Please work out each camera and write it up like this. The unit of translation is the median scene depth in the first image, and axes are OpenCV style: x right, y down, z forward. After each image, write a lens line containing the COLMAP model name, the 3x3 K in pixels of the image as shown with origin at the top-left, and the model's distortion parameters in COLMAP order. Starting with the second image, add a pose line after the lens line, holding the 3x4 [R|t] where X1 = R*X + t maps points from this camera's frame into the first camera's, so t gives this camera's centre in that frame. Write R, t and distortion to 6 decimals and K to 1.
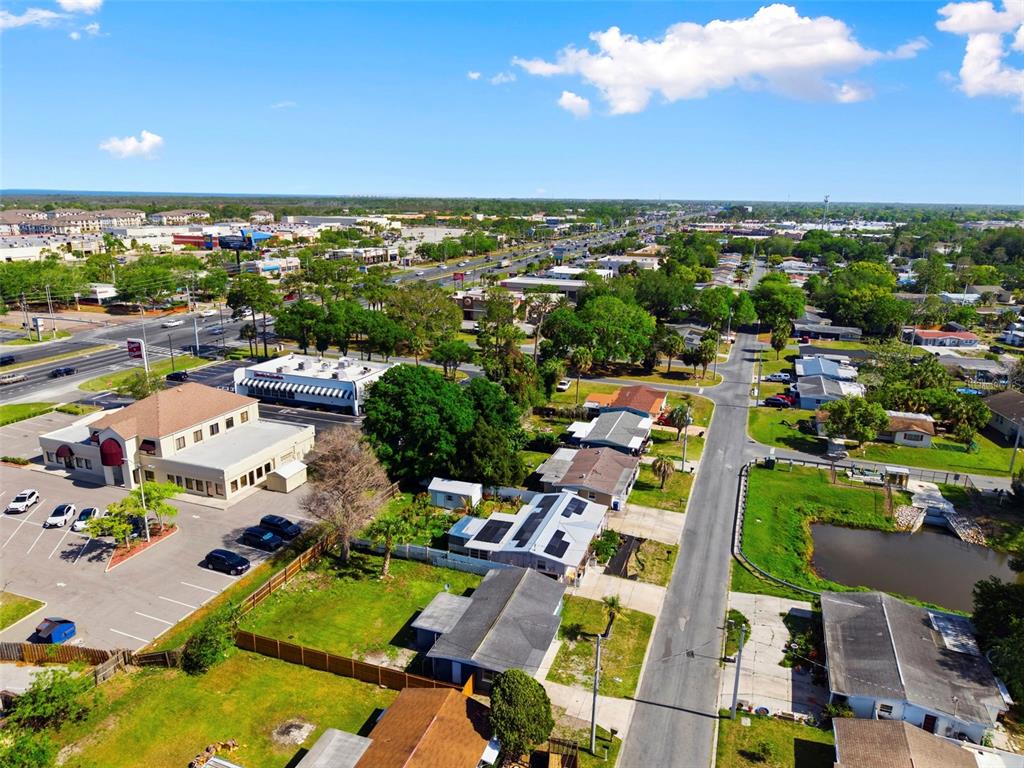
lens RADIAL K [[685.0, 0, 512.0], [0, 685.0, 384.0], [0, 0, 1]] dist [0.052124, -0.077538]
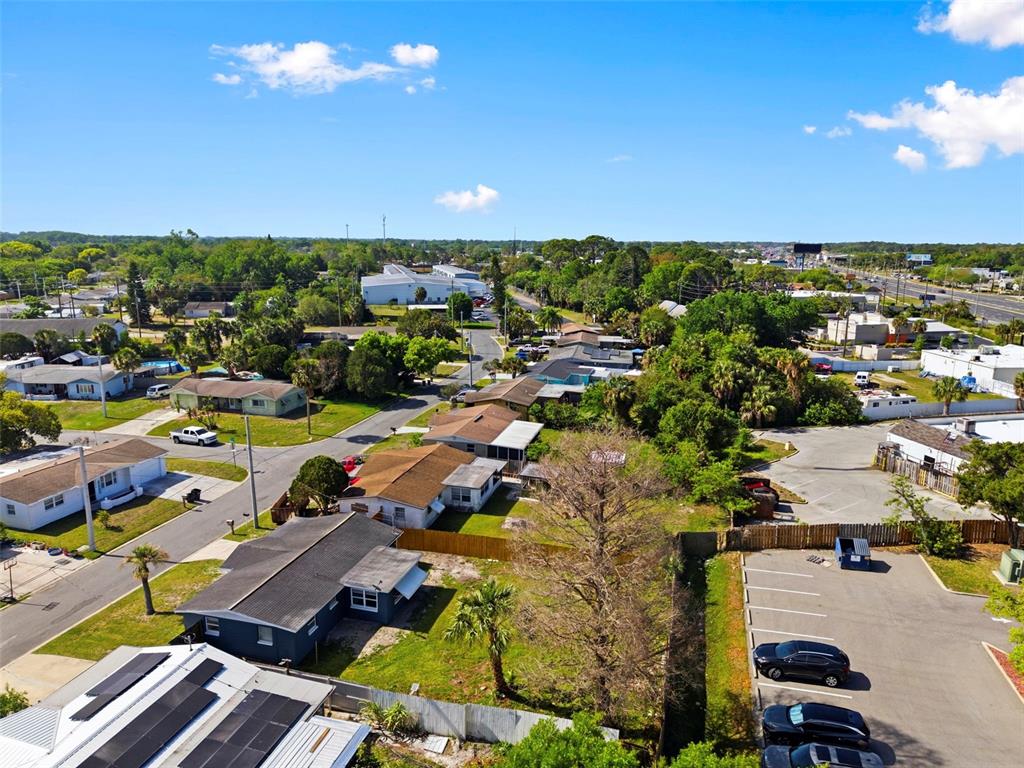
lens RADIAL K [[683.6, 0, 511.7], [0, 683.6, 387.7], [0, 0, 1]] dist [0.033564, -0.037997]
pose [[-0.996435, -0.000643, -0.084362, -0.110962], [-0.039343, 0.888121, 0.457923, -0.112993], [0.074629, 0.459610, -0.884980, 0.997414]]
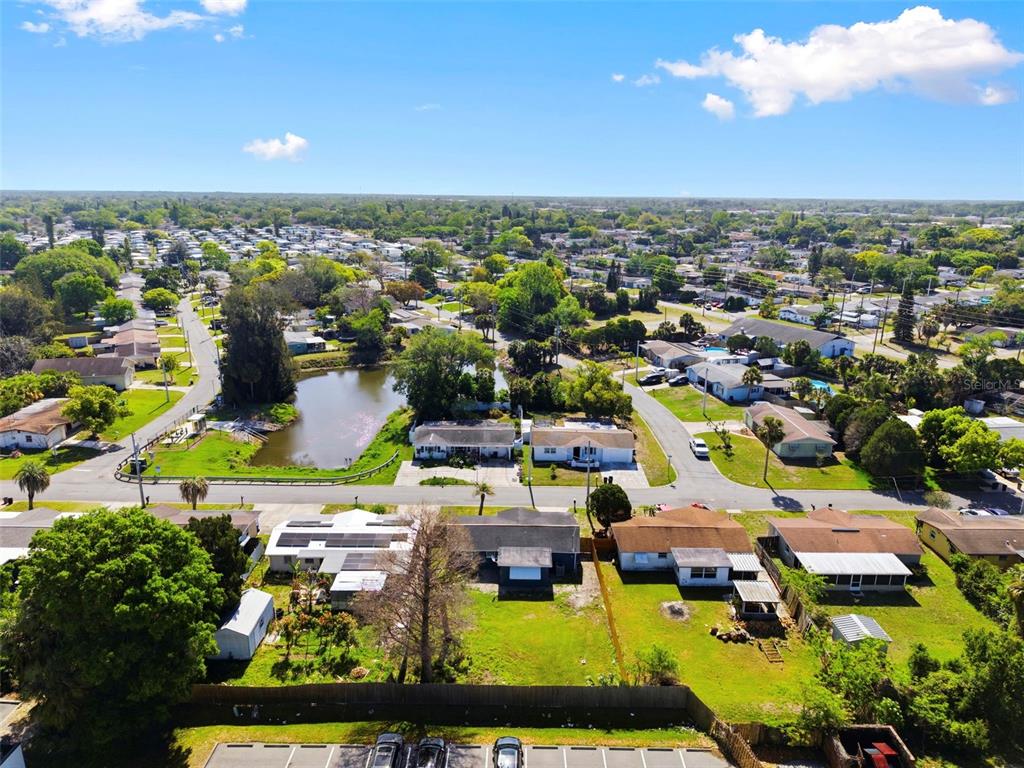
lens RADIAL K [[685.0, 0, 512.0], [0, 685.0, 384.0], [0, 0, 1]] dist [0.052124, -0.077538]
pose [[-0.345926, -0.266623, 0.899582, -0.666203], [0.231899, 0.904733, 0.357325, -0.219603], [-0.909152, 0.332220, -0.251142, 0.770951]]
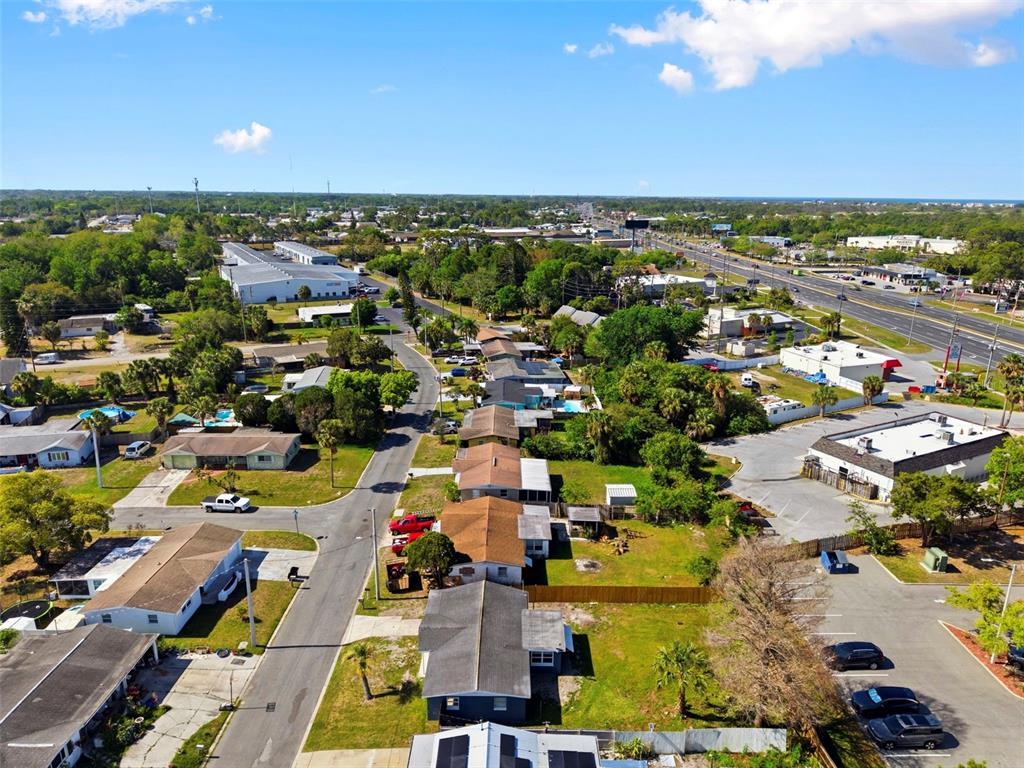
lens RADIAL K [[683.6, 0, 511.7], [0, 683.6, 387.7], [0, 0, 1]] dist [0.033564, -0.037997]
pose [[-0.939143, 0.075819, -0.335055, 0.146313], [-0.107638, 0.861279, 0.496601, -0.264174], [0.326228, 0.502444, -0.800703, 1.000315]]
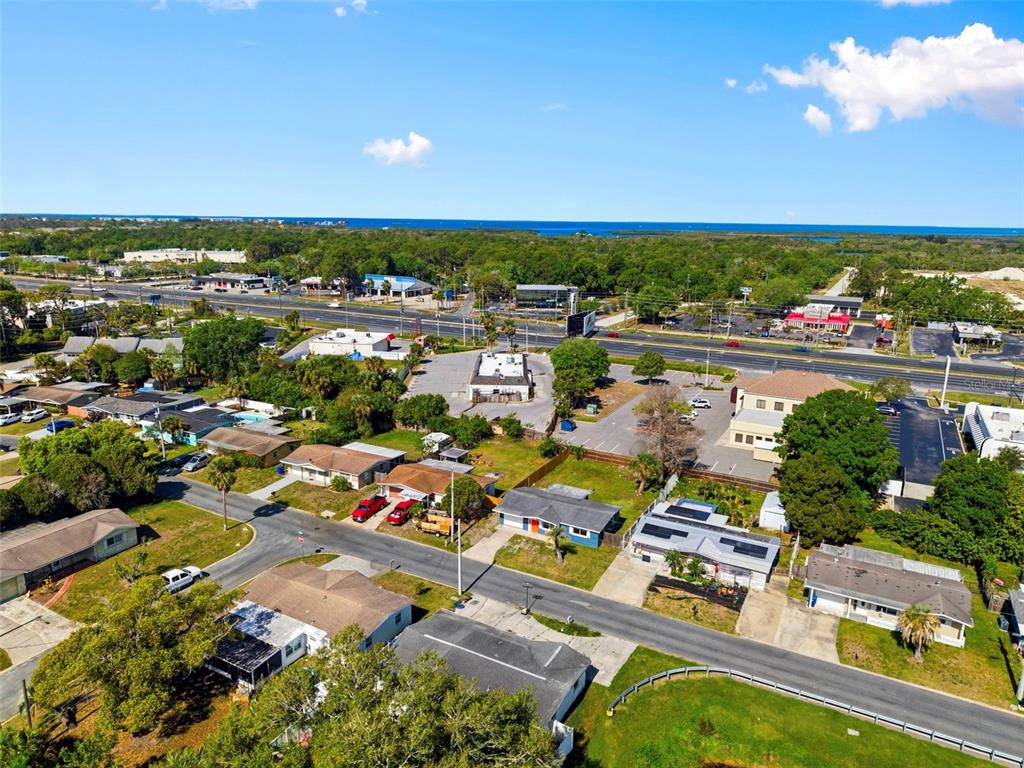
lens RADIAL K [[683.6, 0, 511.7], [0, 683.6, 387.7], [0, 0, 1]] dist [0.033564, -0.037997]
pose [[-0.142446, 0.225759, -0.963712, 0.822688], [-0.274536, 0.926429, 0.257604, -0.143980], [0.950967, 0.301268, -0.069988, 0.585142]]
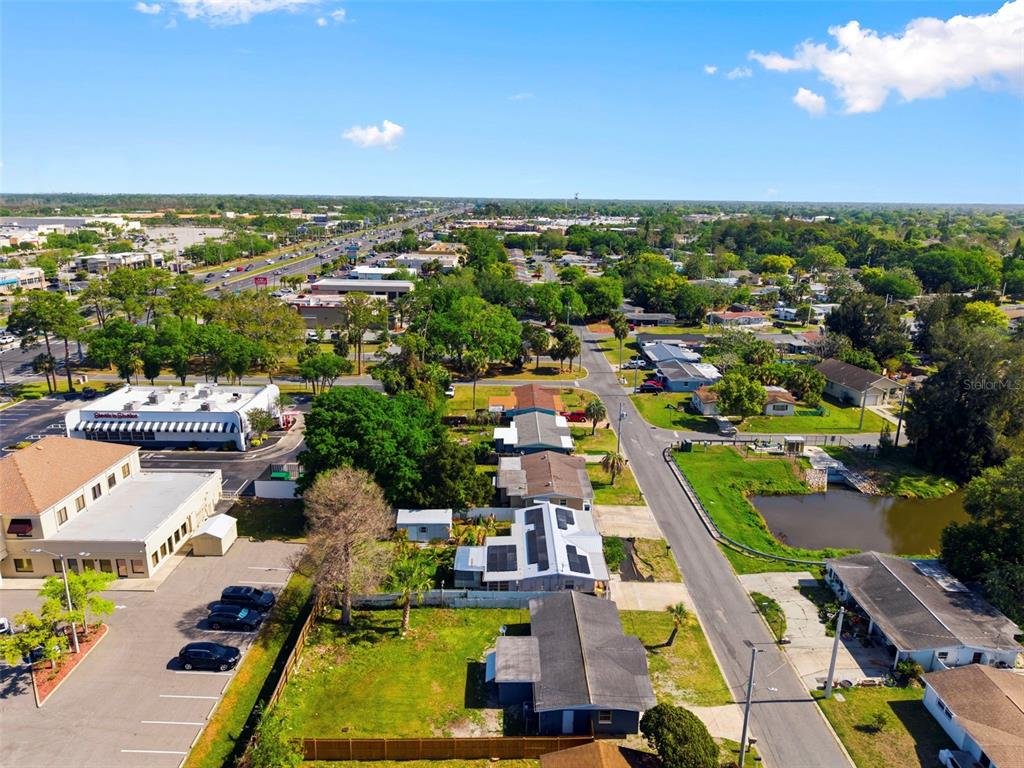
lens RADIAL K [[683.6, 0, 511.7], [0, 683.6, 387.7], [0, 0, 1]] dist [0.033564, -0.037997]
pose [[0.937127, -0.095392, 0.335699, -0.237841], [0.091994, 0.995419, 0.026049, -0.029268], [-0.336646, 0.006471, 0.941609, 0.097254]]
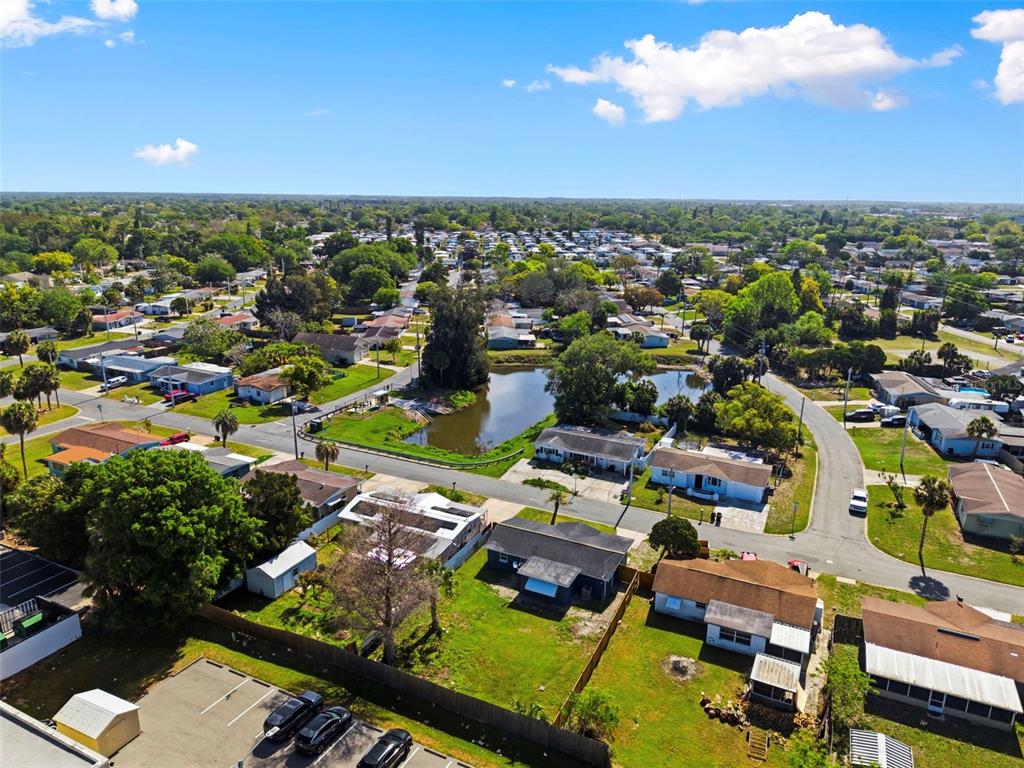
lens RADIAL K [[683.6, 0, 511.7], [0, 683.6, 387.7], [0, 0, 1]] dist [0.033564, -0.037997]
pose [[0.098407, -0.280993, 0.954651, -0.688483], [0.253168, 0.934813, 0.249057, -0.152013], [-0.962404, 0.217178, 0.163131, 0.517212]]
